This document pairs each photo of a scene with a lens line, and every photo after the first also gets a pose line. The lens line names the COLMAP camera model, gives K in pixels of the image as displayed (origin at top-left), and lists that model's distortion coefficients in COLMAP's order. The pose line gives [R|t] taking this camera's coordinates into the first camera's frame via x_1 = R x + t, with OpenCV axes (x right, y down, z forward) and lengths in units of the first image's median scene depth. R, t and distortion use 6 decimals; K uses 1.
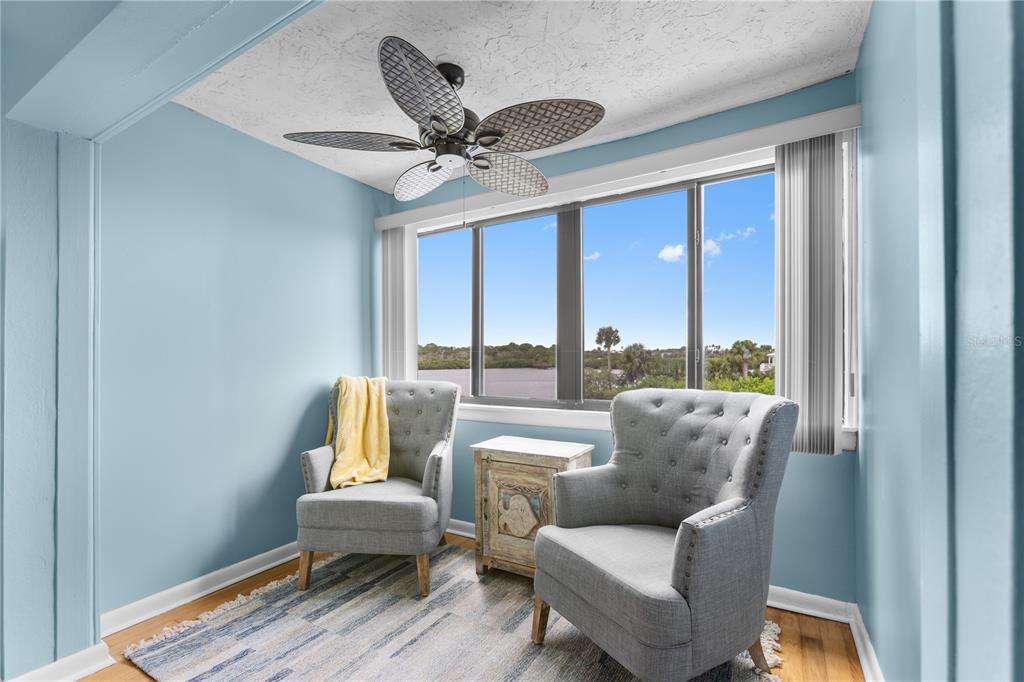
lens RADIAL K [[451.6, 0, 515.2], [0, 451.6, 352.9], [0, 0, 1]] dist [-0.001726, -0.000202]
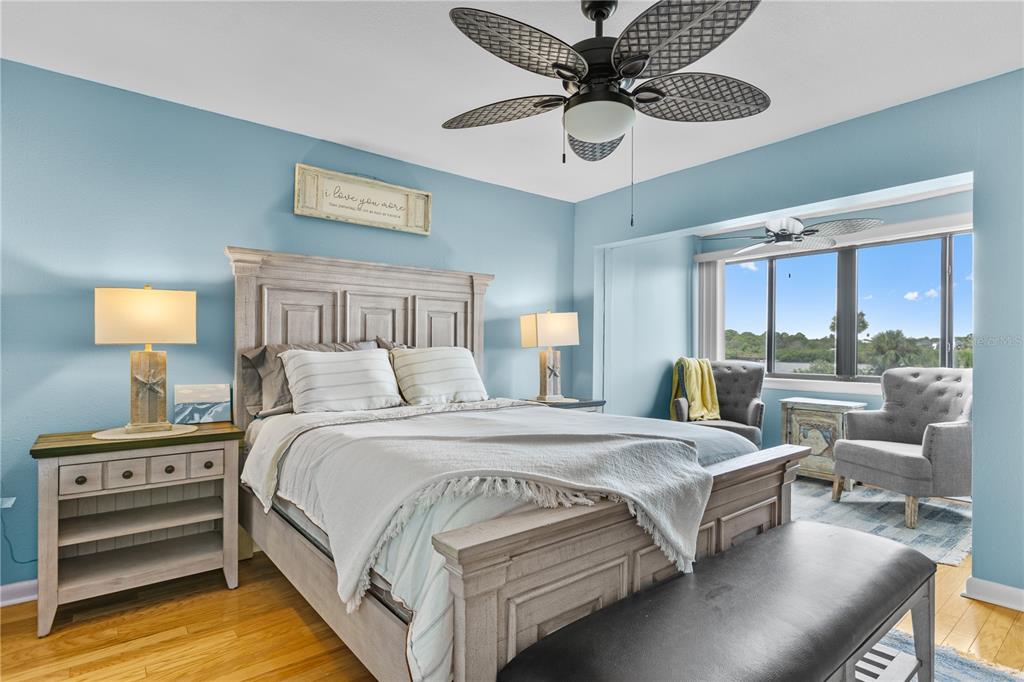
lens RADIAL K [[540.6, 0, 512.0], [0, 540.6, 341.0], [0, 0, 1]] dist [0.024634, 0.000818]
pose [[0.941708, 0.006461, -0.336368, -0.352867], [-0.006045, 0.999979, 0.002285, -0.010000], [0.336376, -0.000119, 0.941728, -1.215814]]
